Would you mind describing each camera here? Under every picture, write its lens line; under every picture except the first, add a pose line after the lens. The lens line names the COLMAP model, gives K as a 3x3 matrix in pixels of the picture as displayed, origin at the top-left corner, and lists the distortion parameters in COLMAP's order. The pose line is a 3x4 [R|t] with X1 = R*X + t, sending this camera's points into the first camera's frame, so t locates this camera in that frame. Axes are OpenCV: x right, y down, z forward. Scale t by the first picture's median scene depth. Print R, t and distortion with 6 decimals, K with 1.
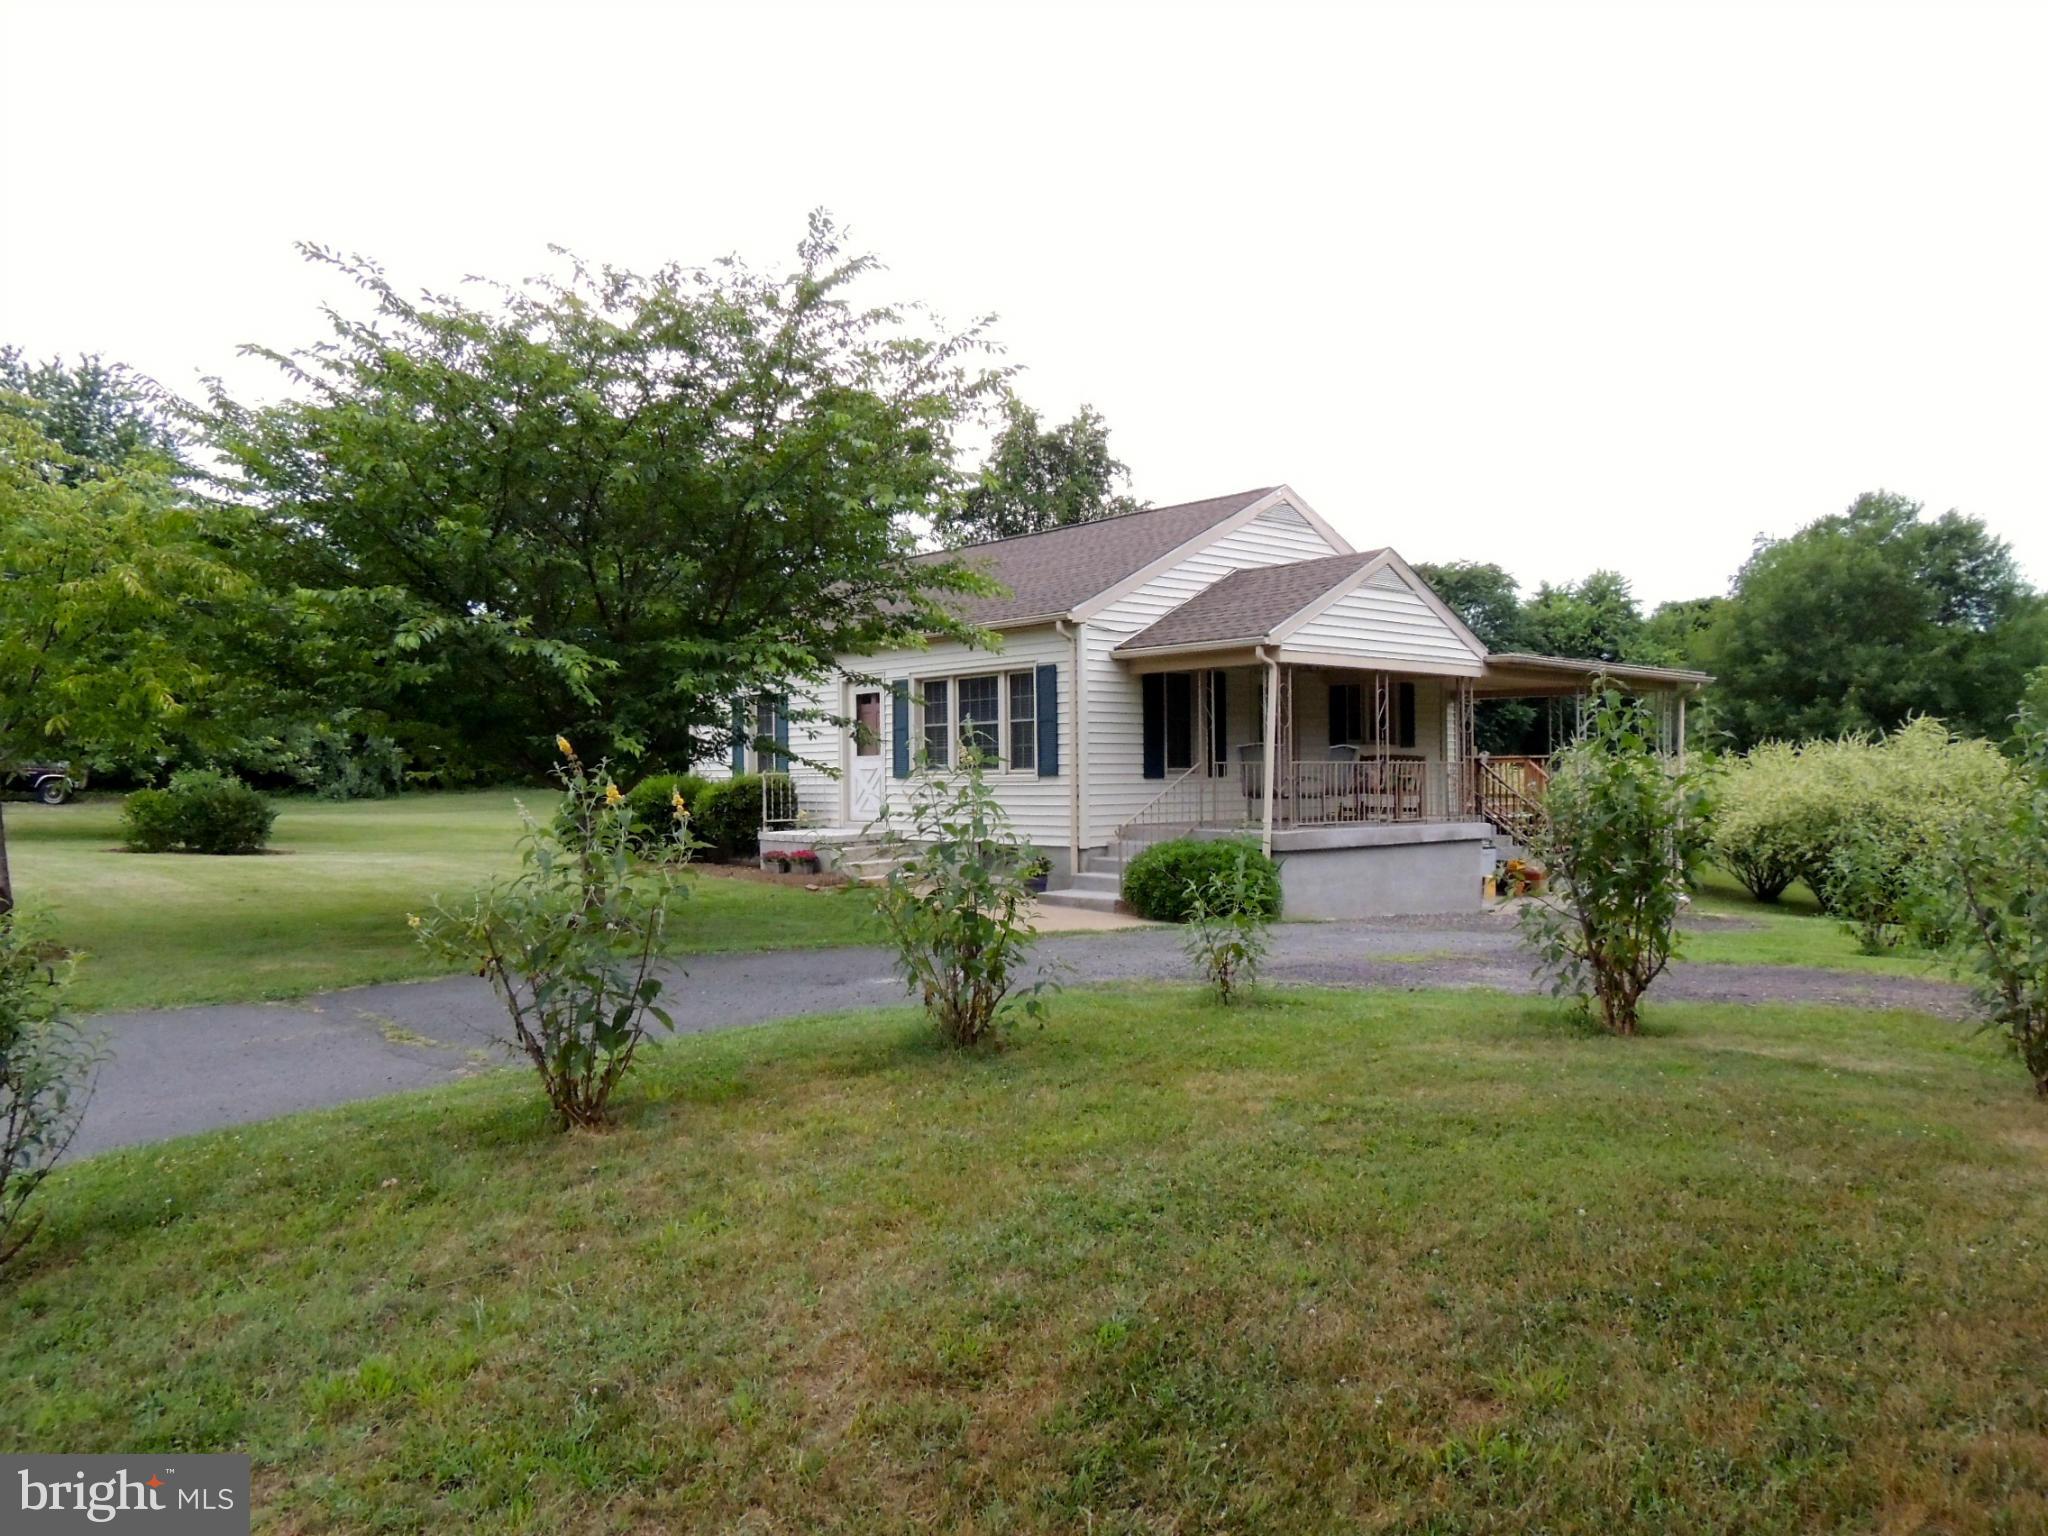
lens RADIAL K [[1373.3, 0, 1024.2], [0, 1373.3, 757.9], [0, 0, 1]] dist [-0.052146, 0.003194]
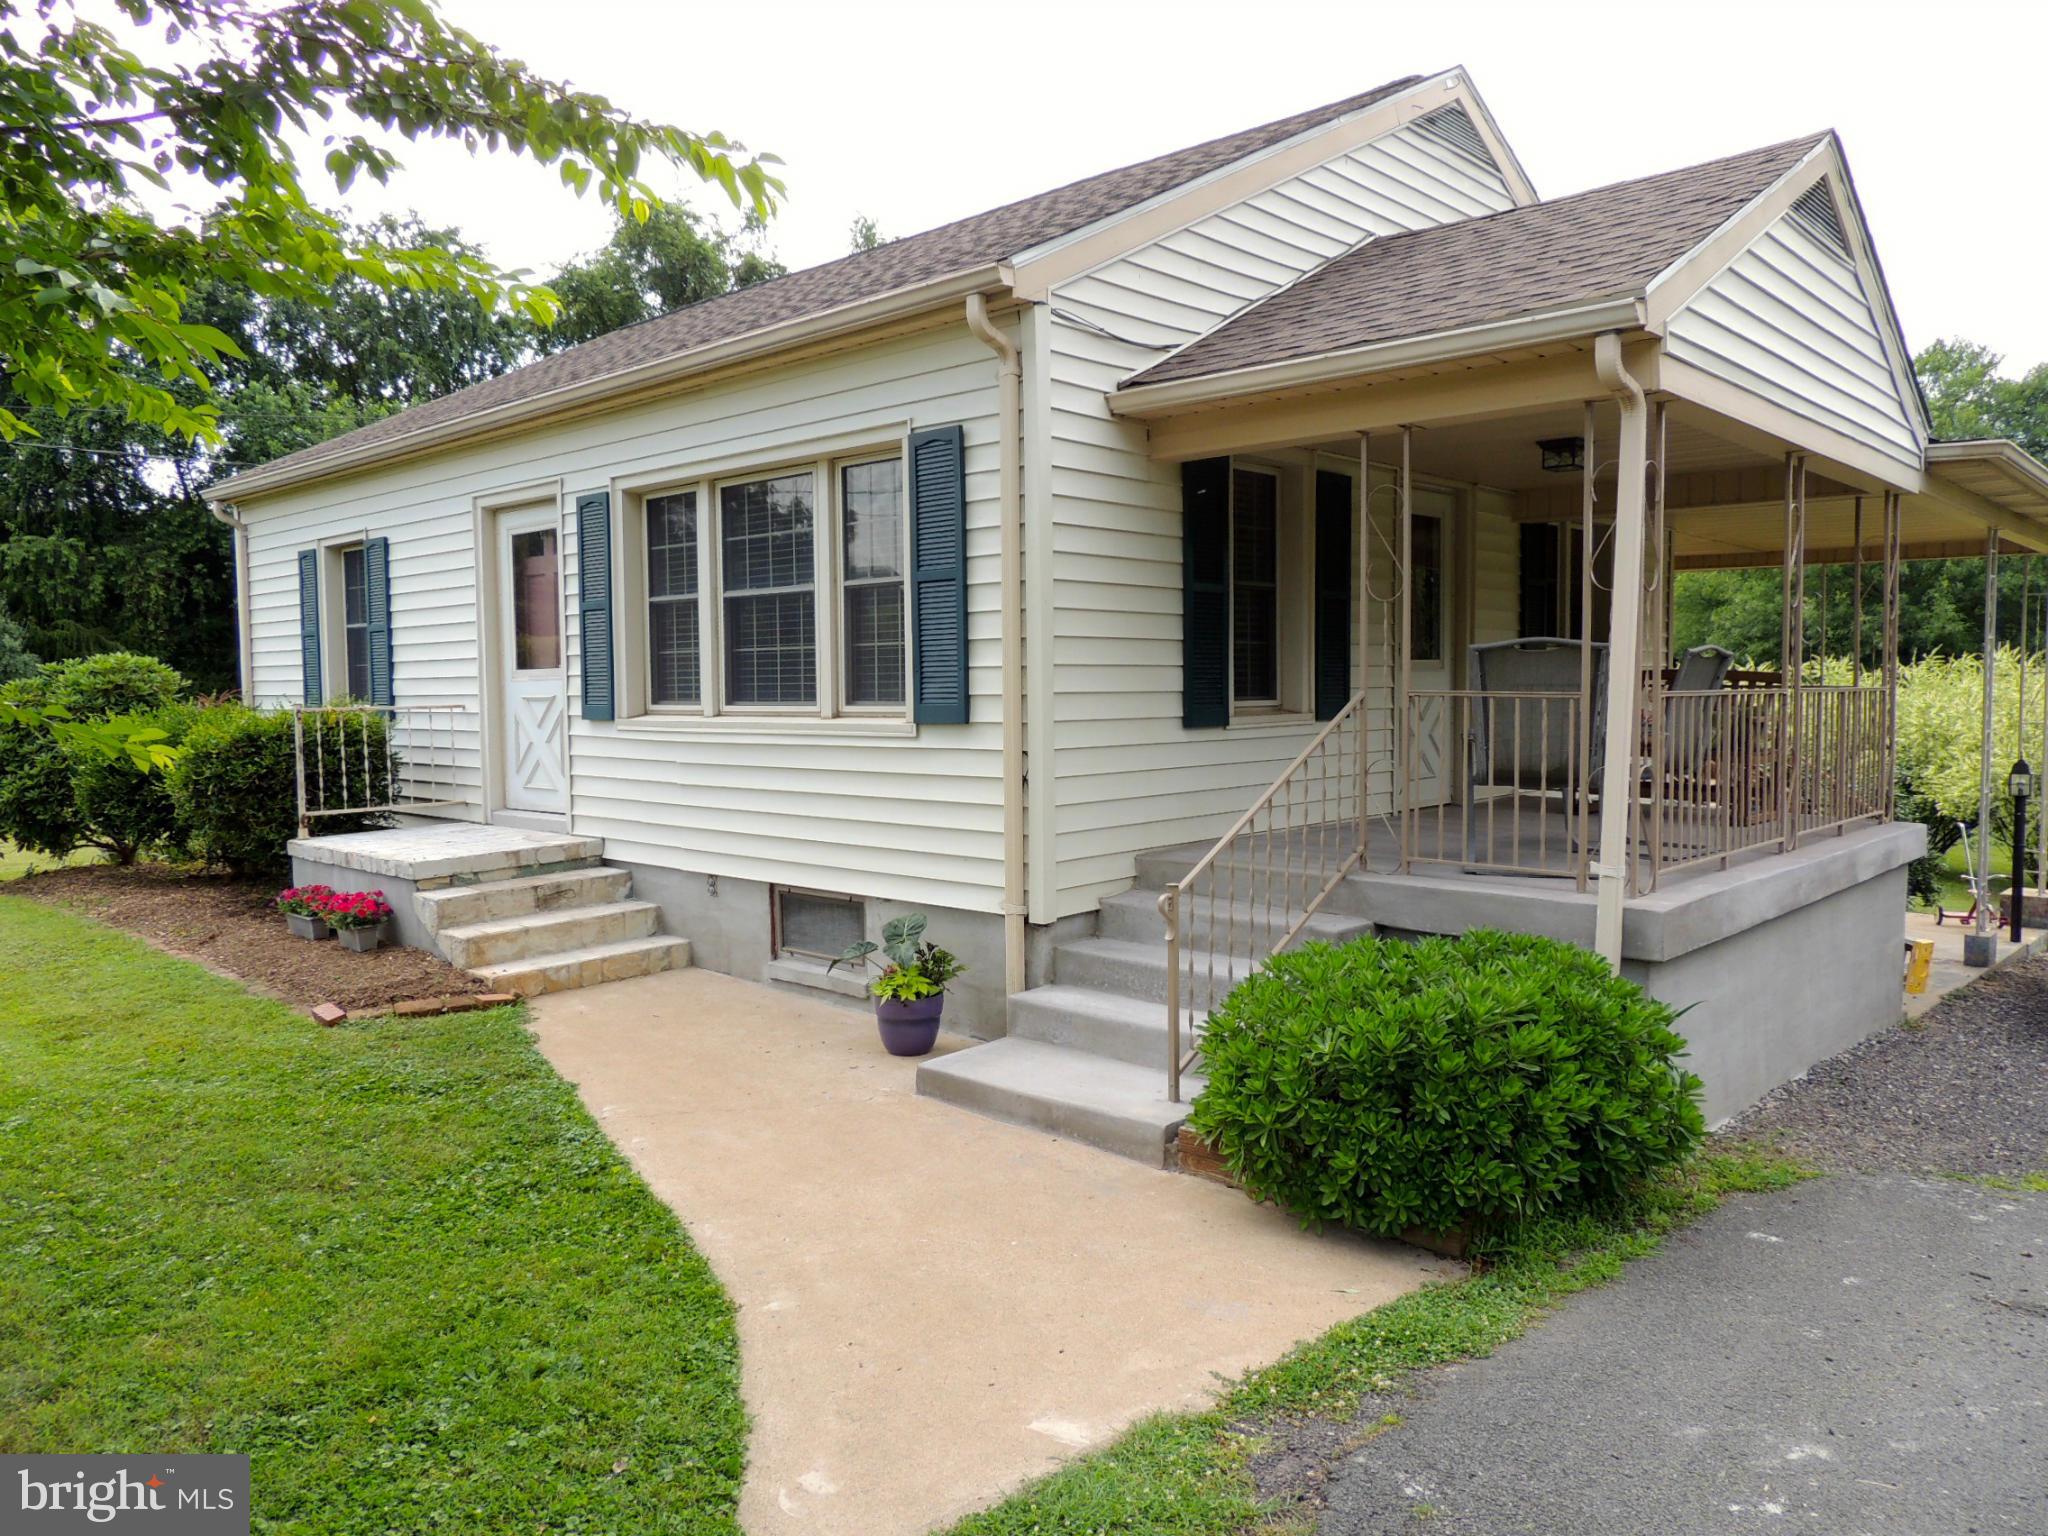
lens RADIAL K [[1454.3, 0, 1031.2], [0, 1454.3, 764.4], [0, 0, 1]] dist [-0.019539, 0.003946]
pose [[0.994863, -0.005544, 0.101080, 0.001197], [-0.001195, 0.997786, 0.066491, -0.002566], [-0.101225, -0.066270, 0.992654, 0.586989]]
